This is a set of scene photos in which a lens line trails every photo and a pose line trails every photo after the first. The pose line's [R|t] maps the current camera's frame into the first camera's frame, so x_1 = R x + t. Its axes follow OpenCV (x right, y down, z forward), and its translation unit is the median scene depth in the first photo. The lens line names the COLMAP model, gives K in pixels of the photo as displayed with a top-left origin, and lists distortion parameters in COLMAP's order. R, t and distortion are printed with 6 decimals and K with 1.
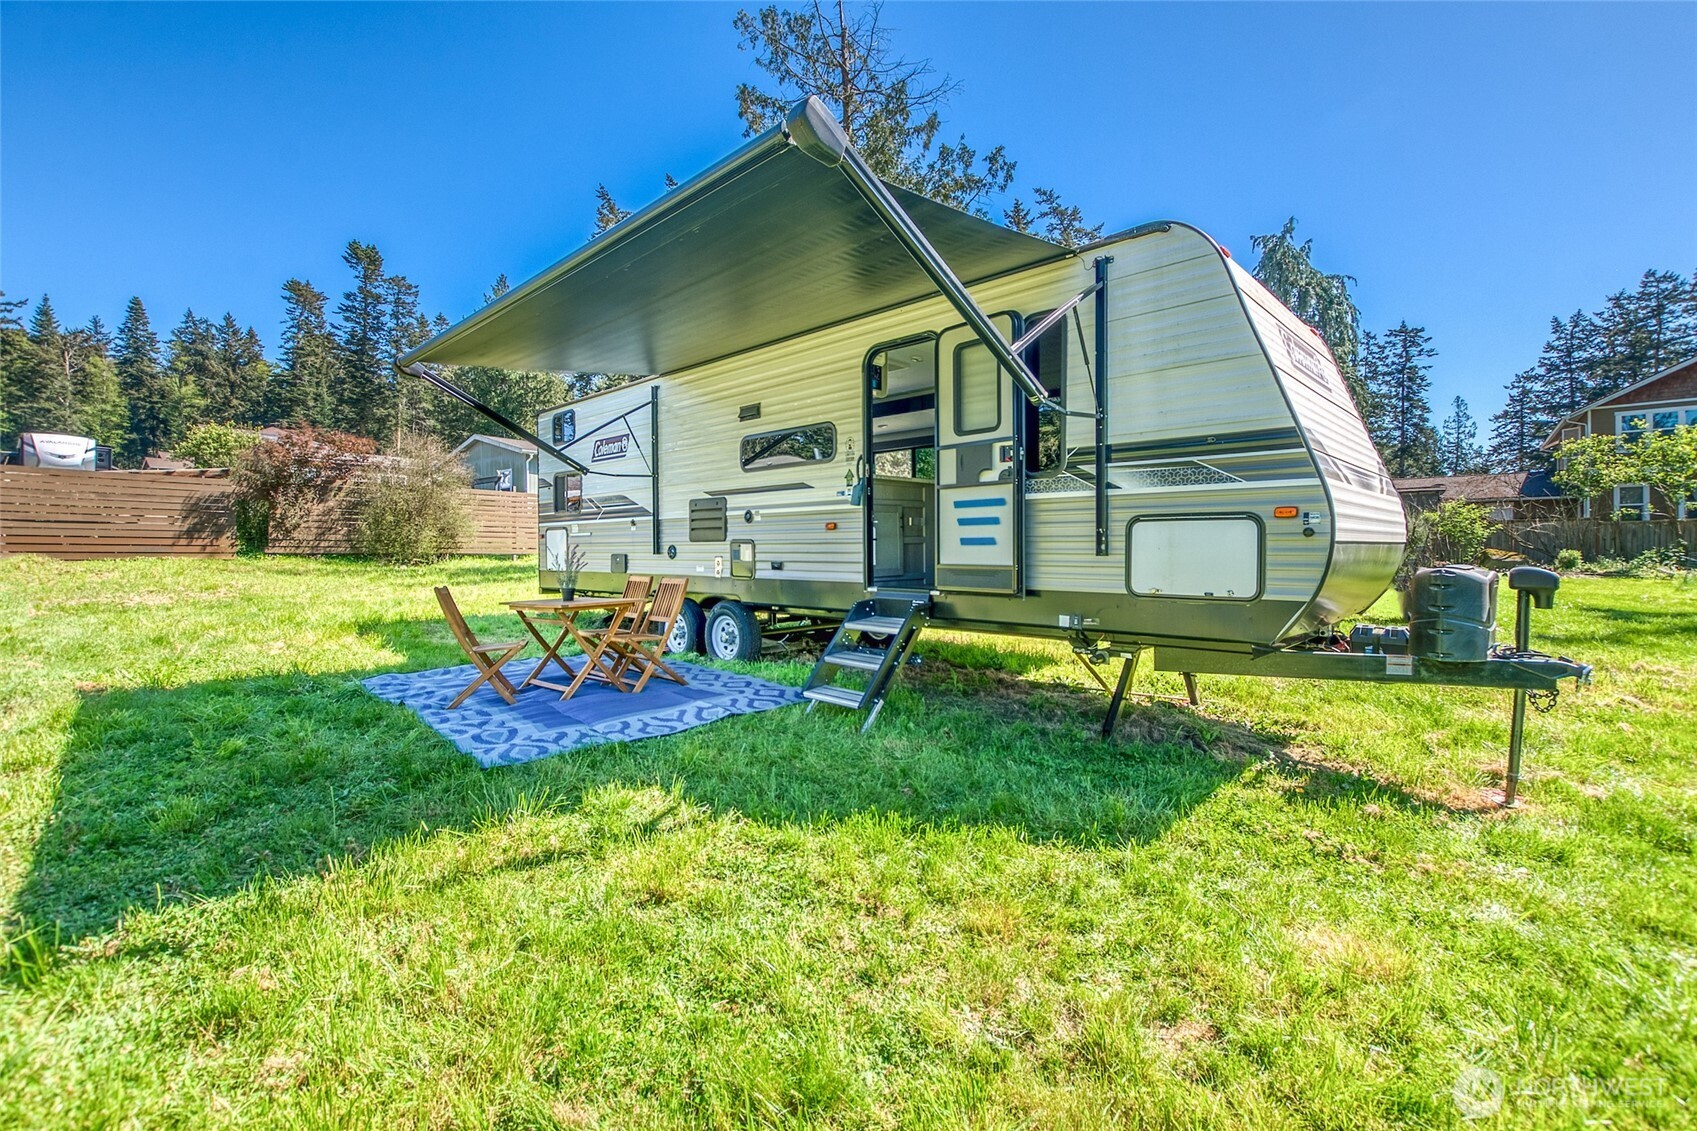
lens RADIAL K [[737.5, 0, 847.0], [0, 737.5, 558.8], [0, 0, 1]] dist [-0.025340, 0.005029]
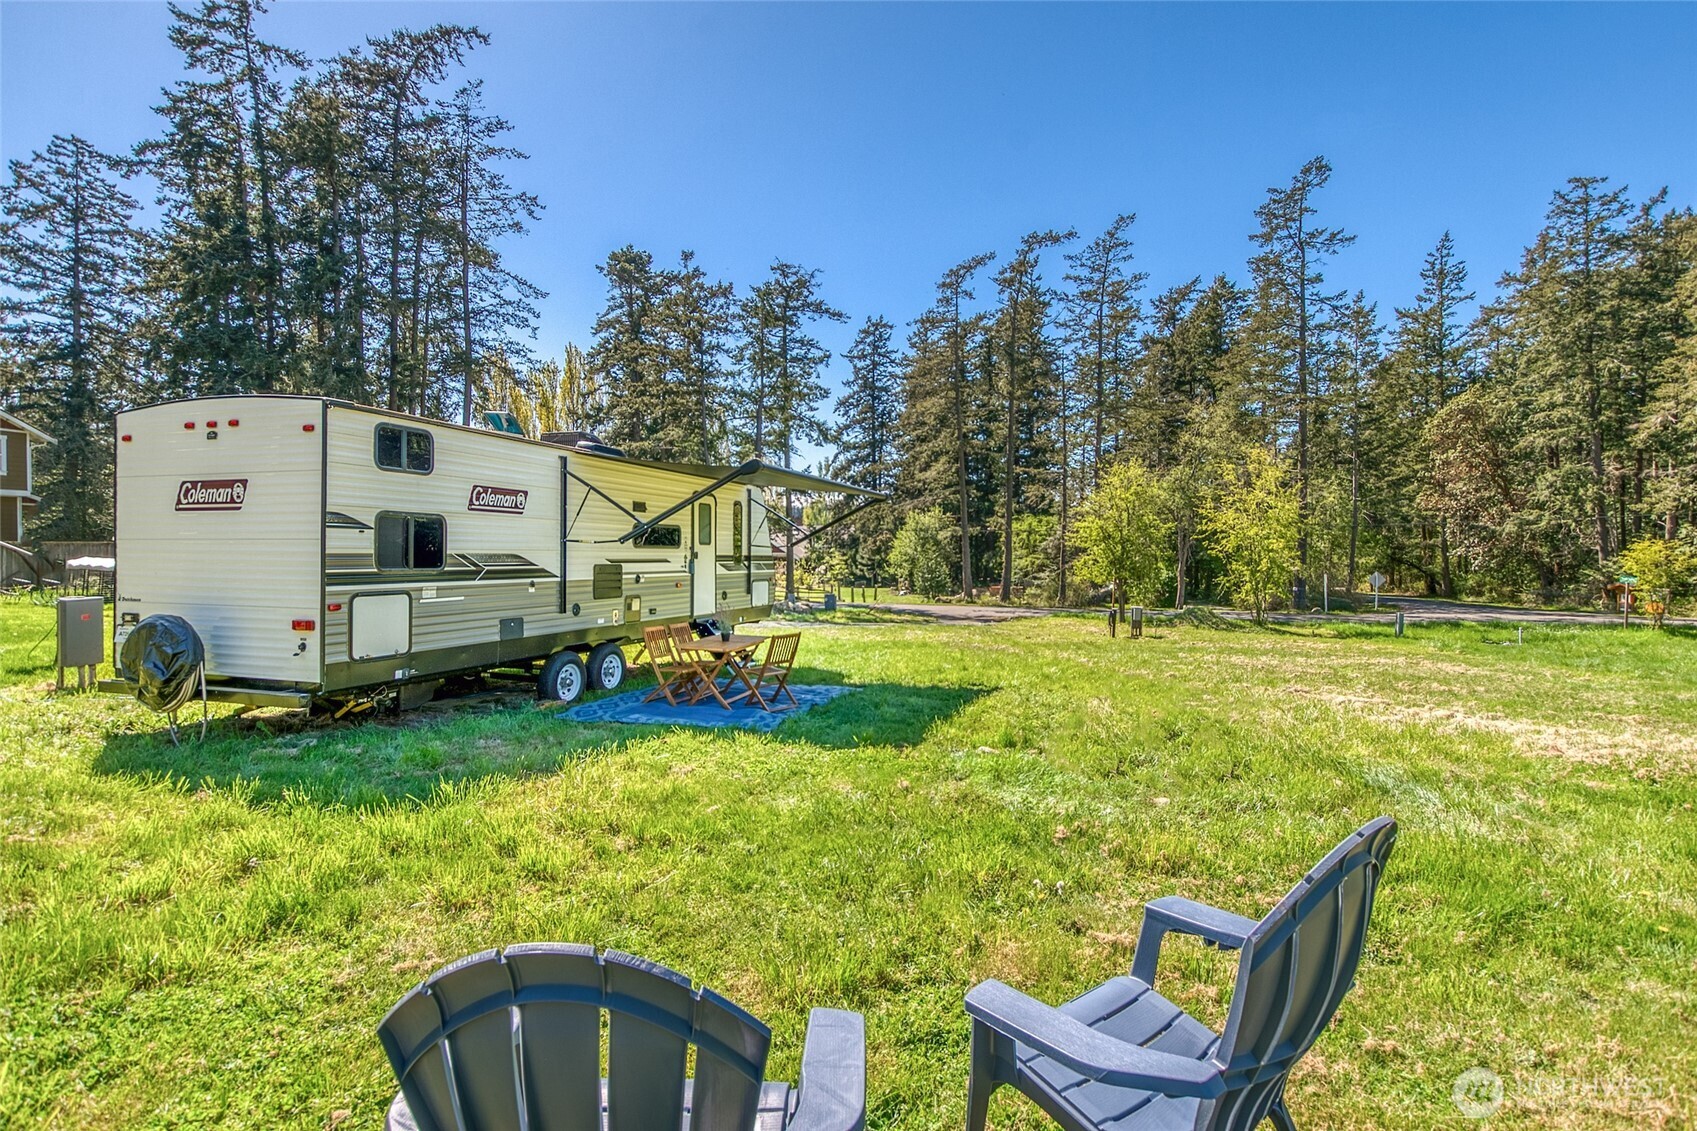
lens RADIAL K [[849.1, 0, 836.9], [0, 849.1, 562.4], [0, 0, 1]] dist [-0.009394, 0.002091]
pose [[-0.427443, -0.009091, 0.903997, -0.613947], [0.007137, 0.999884, 0.013429, -0.037373], [-0.904014, 0.012192, -0.427329, 0.464254]]
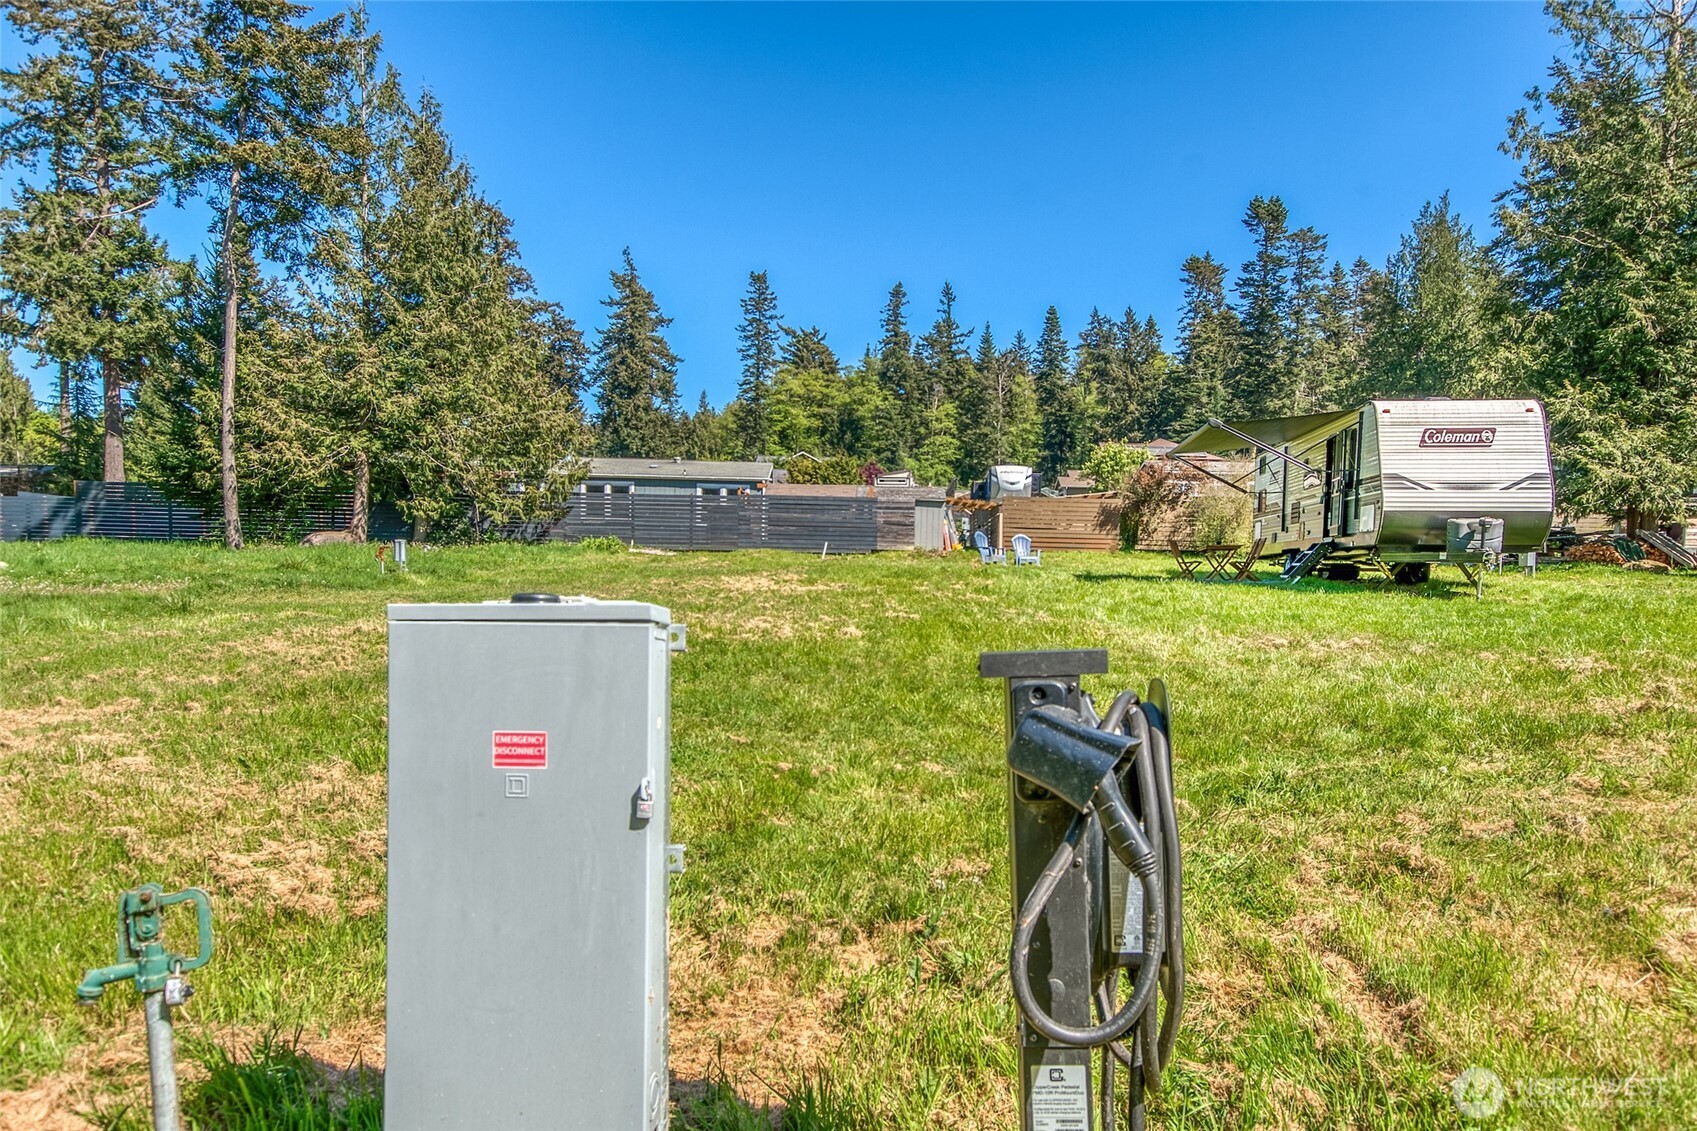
lens RADIAL K [[1041.0, 0, 842.6], [0, 1041.0, 648.8], [0, 0, 1]] dist [-0.003296, 0.012953]
pose [[0.569583, 0.074673, -0.818535, 0.557050], [-0.029482, 0.997080, 0.070446, 0.059176], [0.821405, -0.015993, 0.570121, -0.637347]]
